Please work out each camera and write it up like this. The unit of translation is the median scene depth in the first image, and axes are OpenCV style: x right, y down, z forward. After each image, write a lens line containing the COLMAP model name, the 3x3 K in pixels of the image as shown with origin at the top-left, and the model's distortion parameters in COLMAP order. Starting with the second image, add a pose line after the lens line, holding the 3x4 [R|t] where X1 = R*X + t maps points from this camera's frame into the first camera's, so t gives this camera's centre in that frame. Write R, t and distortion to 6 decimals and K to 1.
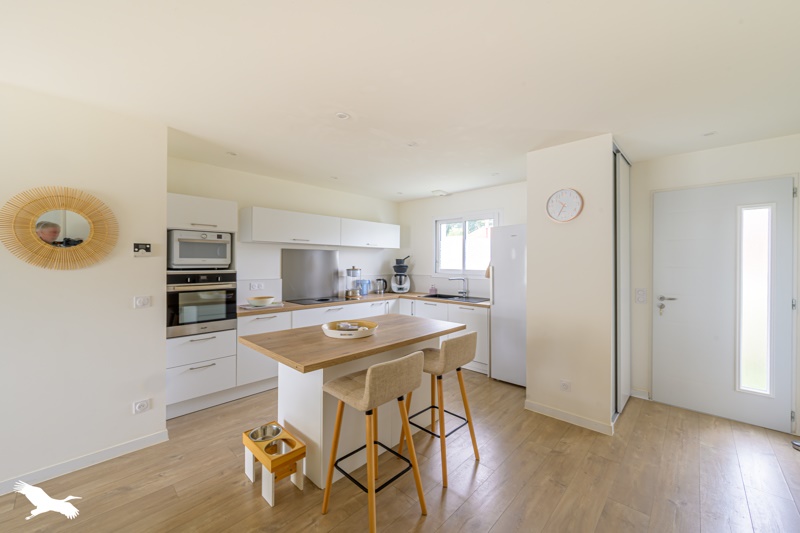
lens RADIAL K [[312.2, 0, 398.4], [0, 312.2, 264.4], [0, 0, 1]] dist [0.000695, 0.000054]
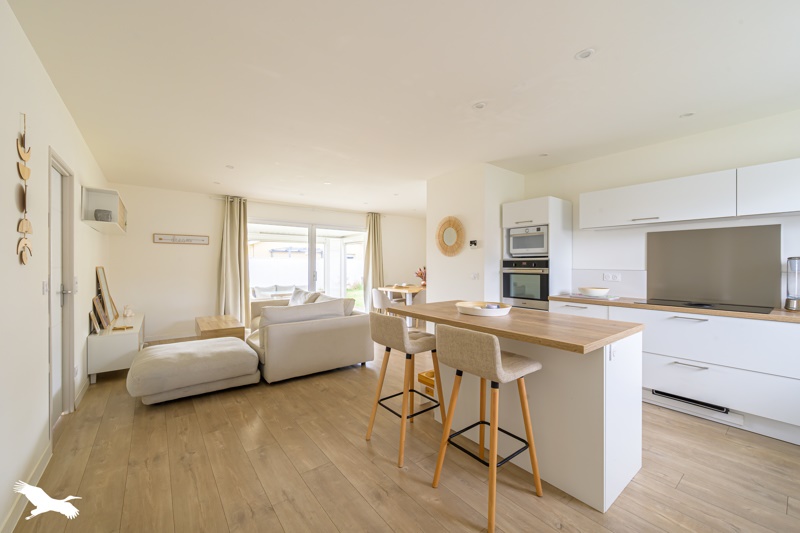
lens RADIAL K [[312.2, 0, 398.4], [0, 312.2, 264.4], [0, 0, 1]] dist [0.000695, 0.000054]
pose [[-0.143599, -0.002180, -0.989634, 0.693199], [-0.009248, 0.999957, -0.000861, 0.050902], [0.989593, 0.009028, -0.143613, 0.669098]]
